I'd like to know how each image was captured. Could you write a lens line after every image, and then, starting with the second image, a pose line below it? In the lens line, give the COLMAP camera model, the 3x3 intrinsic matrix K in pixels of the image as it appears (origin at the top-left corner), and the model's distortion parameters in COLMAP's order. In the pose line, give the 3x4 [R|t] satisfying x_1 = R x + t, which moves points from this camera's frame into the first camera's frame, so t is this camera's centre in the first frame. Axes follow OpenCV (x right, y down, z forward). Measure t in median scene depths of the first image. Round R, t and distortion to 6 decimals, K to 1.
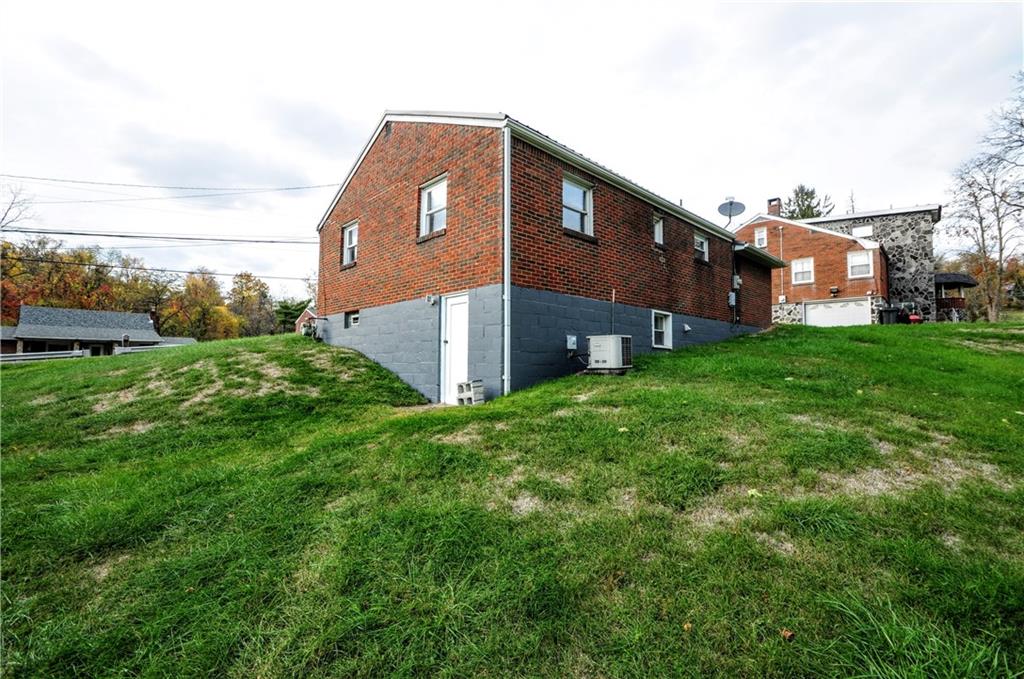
lens RADIAL K [[445.5, 0, 512.0], [0, 445.5, 339.5], [0, 0, 1]] dist [0.009334, -0.013157]
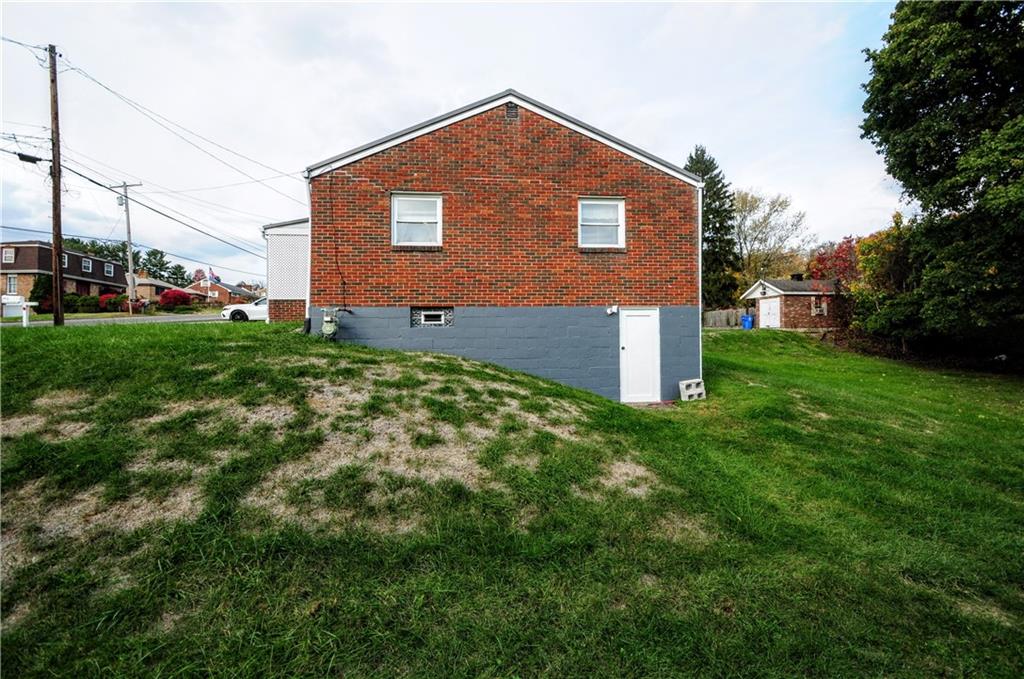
lens RADIAL K [[445.5, 0, 512.0], [0, 445.5, 339.5], [0, 0, 1]] dist [0.009334, -0.013157]
pose [[0.616042, -0.002909, 0.787708, -1.033783], [-0.025668, 0.999388, 0.023765, -0.031052], [-0.787295, -0.034859, 0.615591, 0.445984]]
